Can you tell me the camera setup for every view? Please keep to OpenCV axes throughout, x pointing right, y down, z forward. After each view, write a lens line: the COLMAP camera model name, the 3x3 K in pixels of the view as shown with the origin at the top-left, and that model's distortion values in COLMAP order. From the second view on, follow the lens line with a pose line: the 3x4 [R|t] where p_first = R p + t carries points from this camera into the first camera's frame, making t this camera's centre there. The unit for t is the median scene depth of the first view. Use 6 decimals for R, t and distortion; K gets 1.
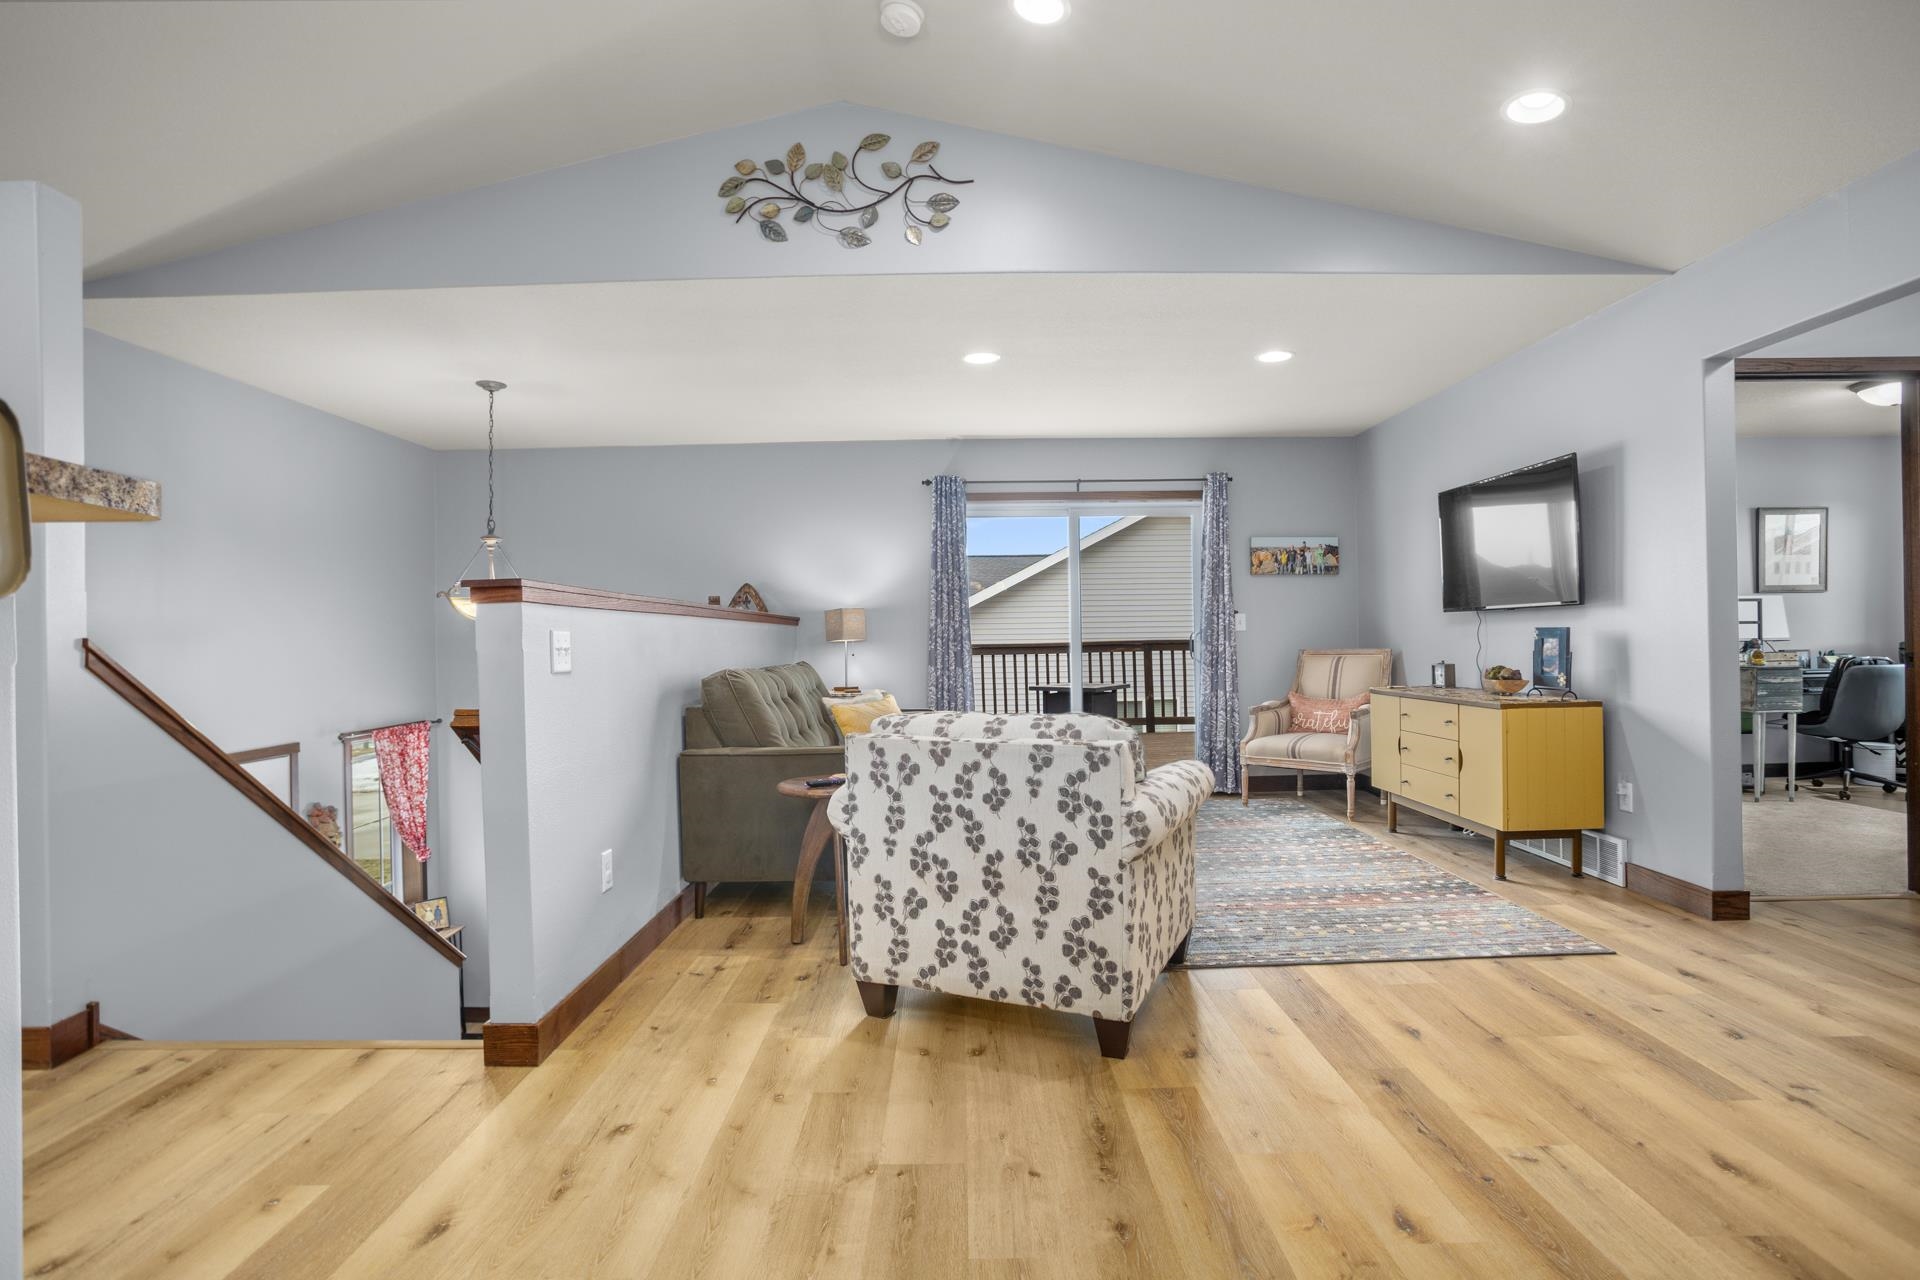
lens RADIAL K [[936.8, 0, 956.5], [0, 936.8, 638.5], [0, 0, 1]] dist [-0.086795, 0.043729]
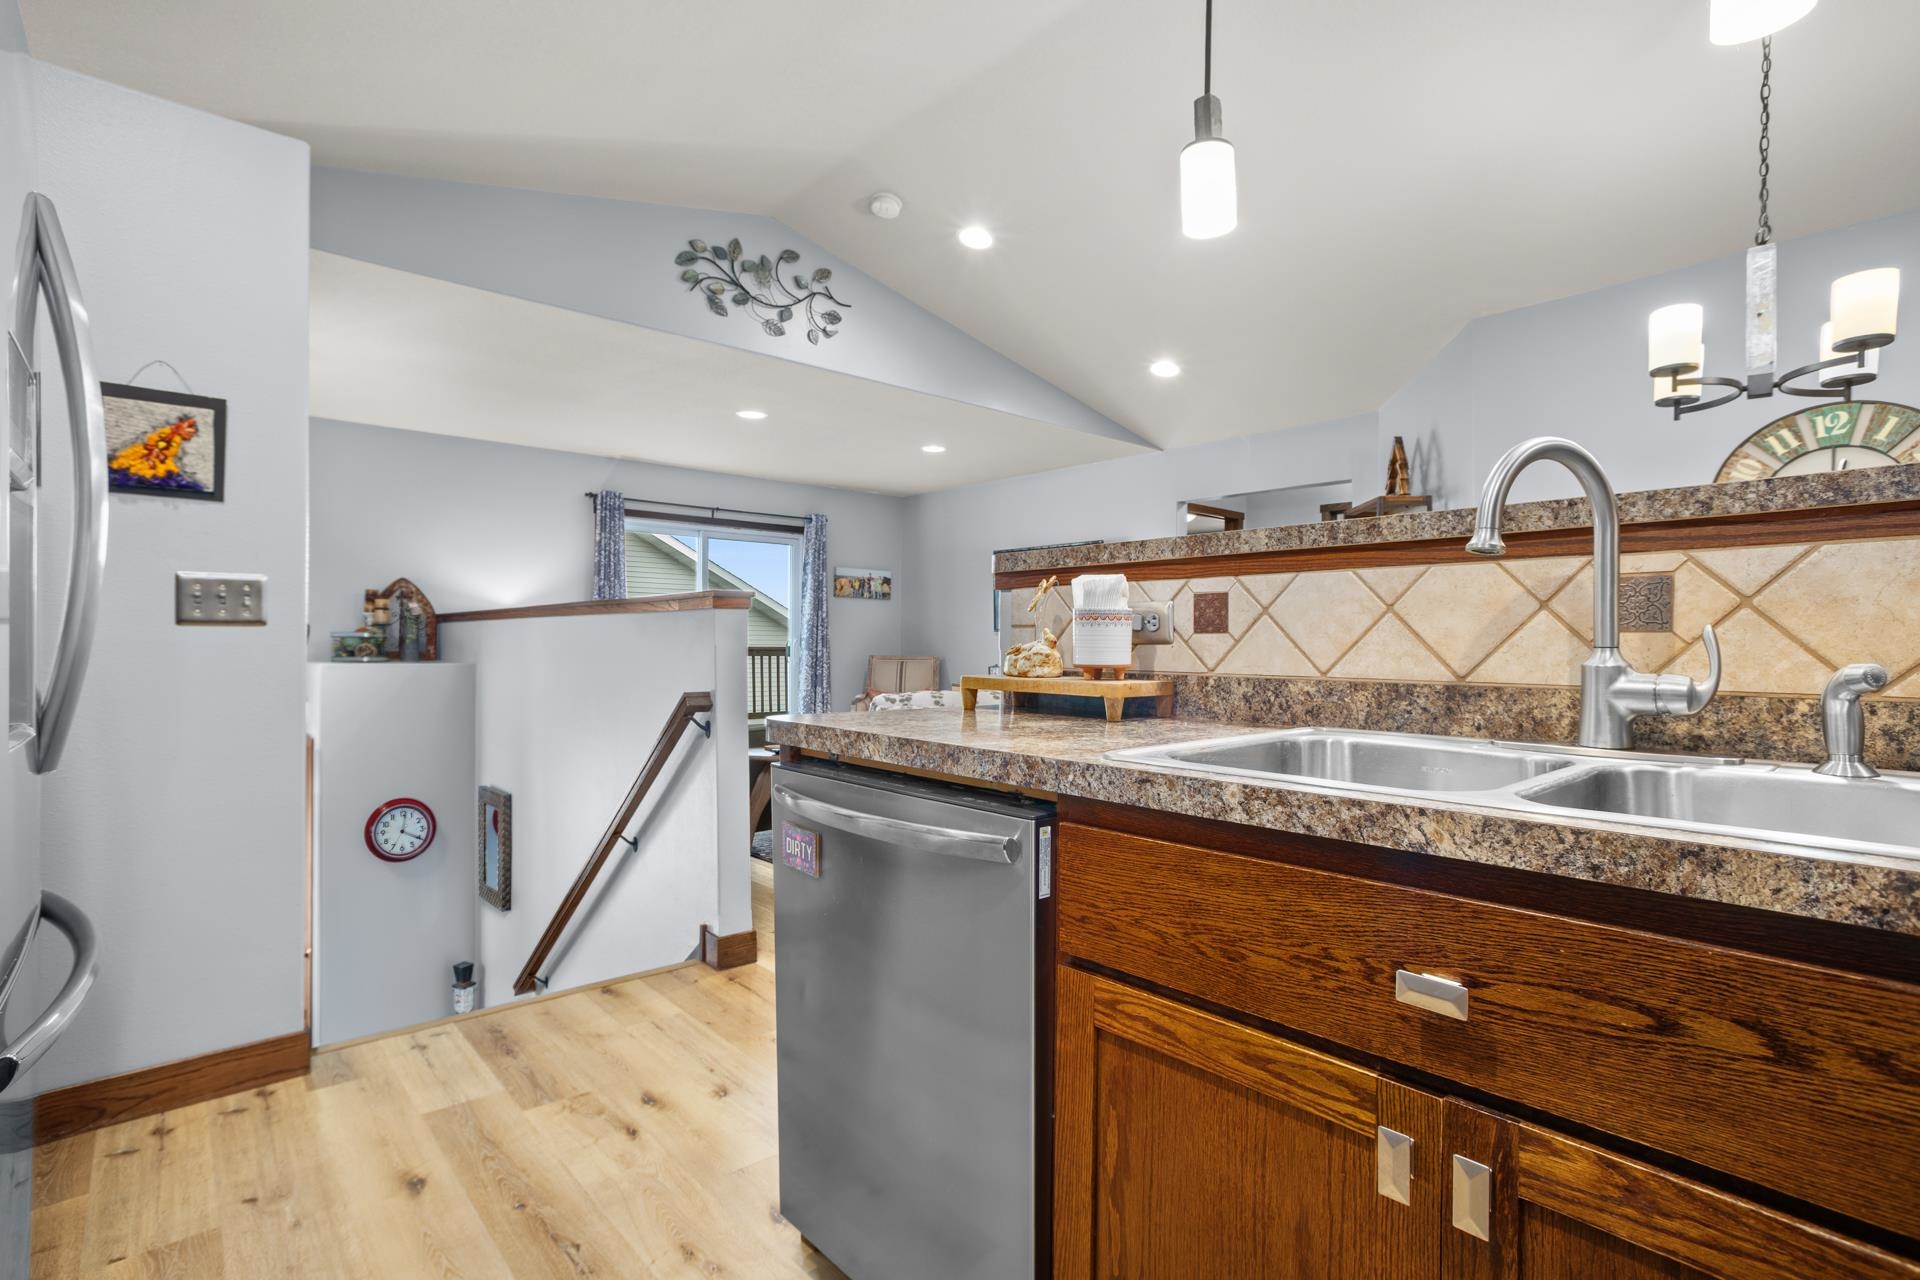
lens RADIAL K [[922.6, 0, 963.9], [0, 922.6, 634.6], [0, 0, 1]] dist [-0.027895, 0.000567]
pose [[0.747120, 0.028997, 0.664056, -0.460104], [-0.021497, 0.999579, -0.019462, 0.005441], [-0.664342, 0.000265, 0.747429, -0.076708]]
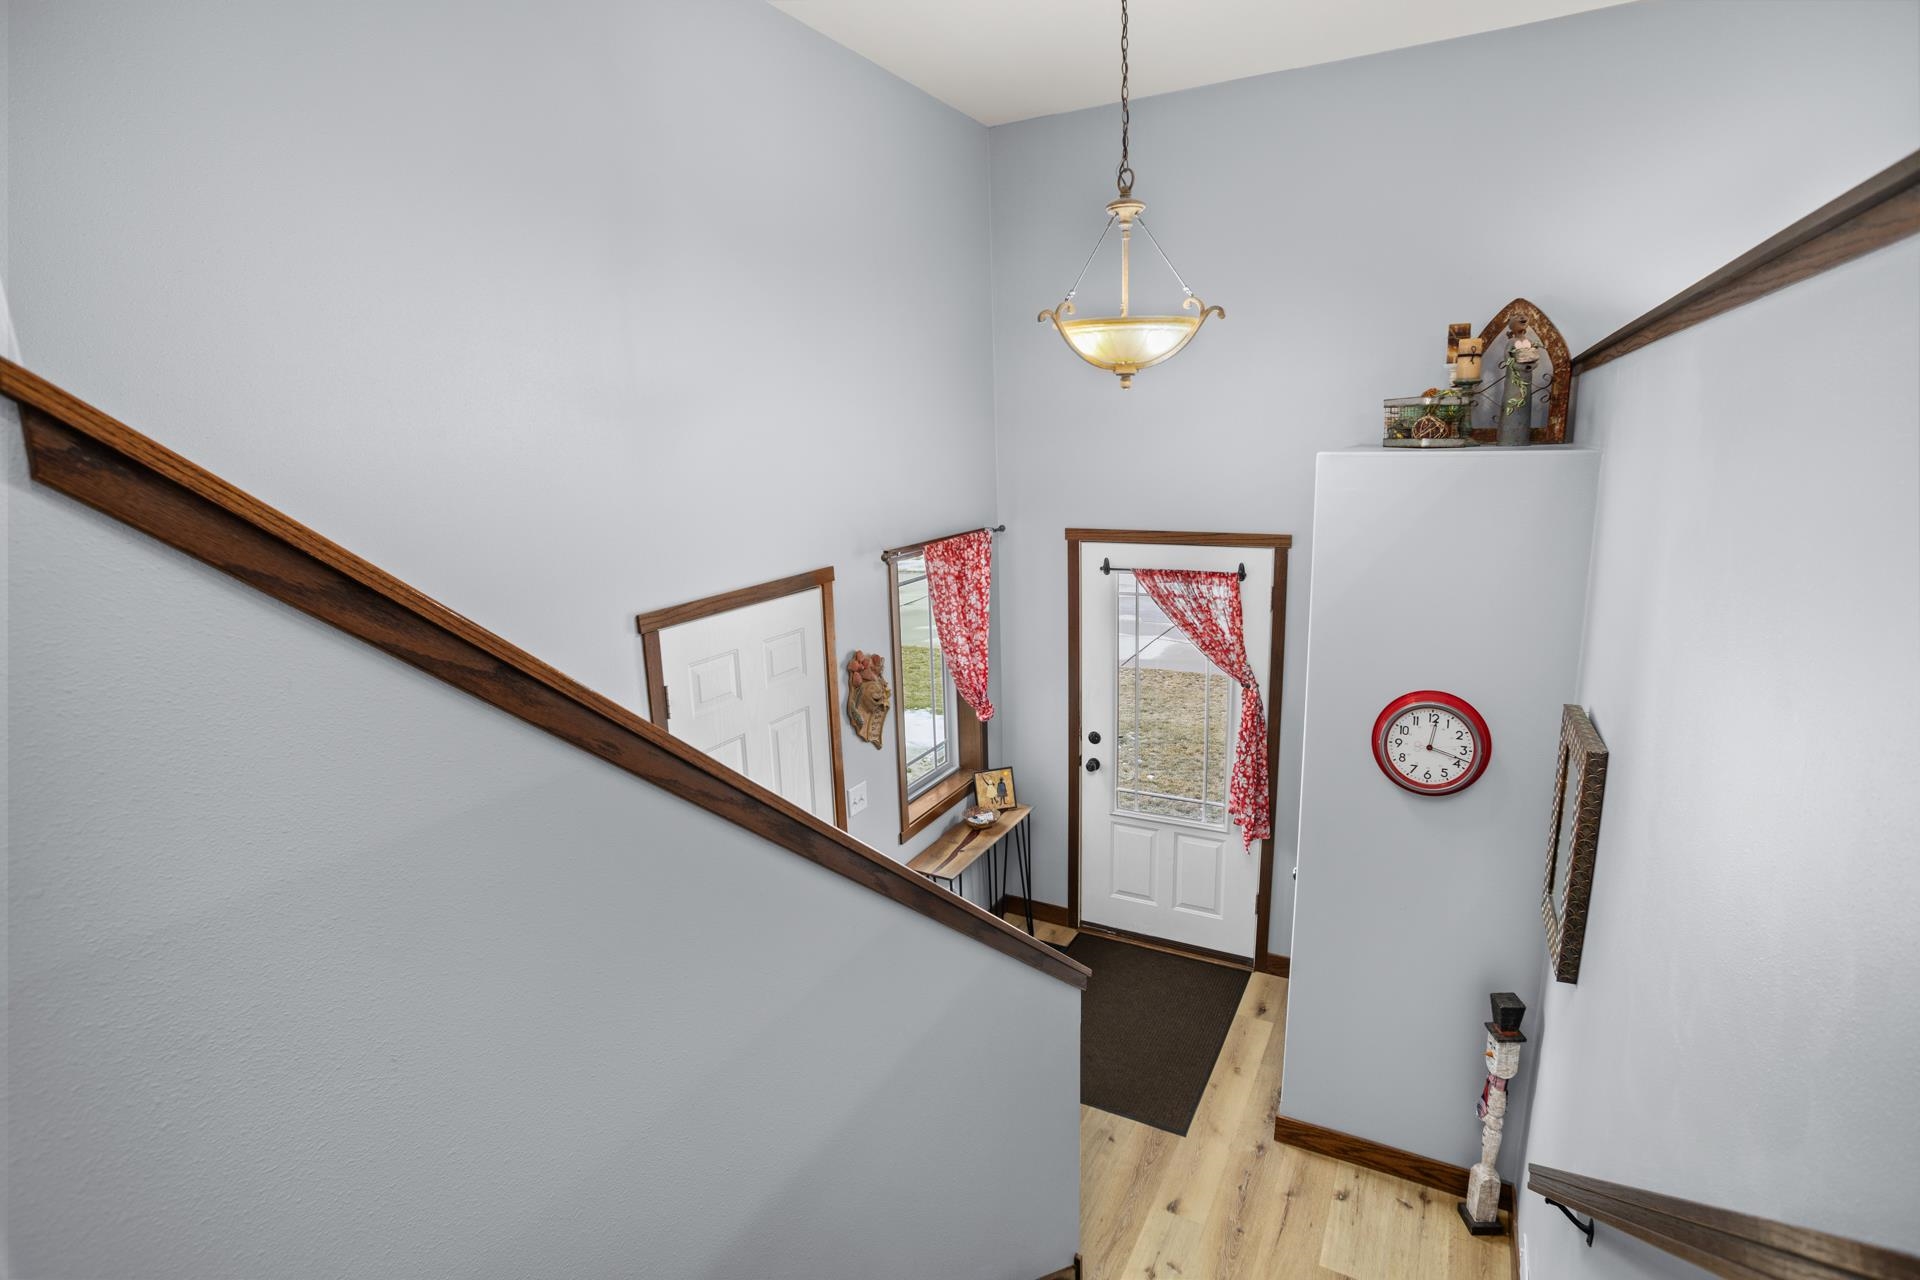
lens RADIAL K [[922.6, 0, 963.9], [0, 922.6, 634.6], [0, 0, 1]] dist [-0.027895, 0.000567]
pose [[0.880066, 0.093265, -0.465602, -0.273809], [0.015791, 0.974232, 0.224997, 0.009295], [0.474589, -0.205364, 0.855915, 0.388471]]
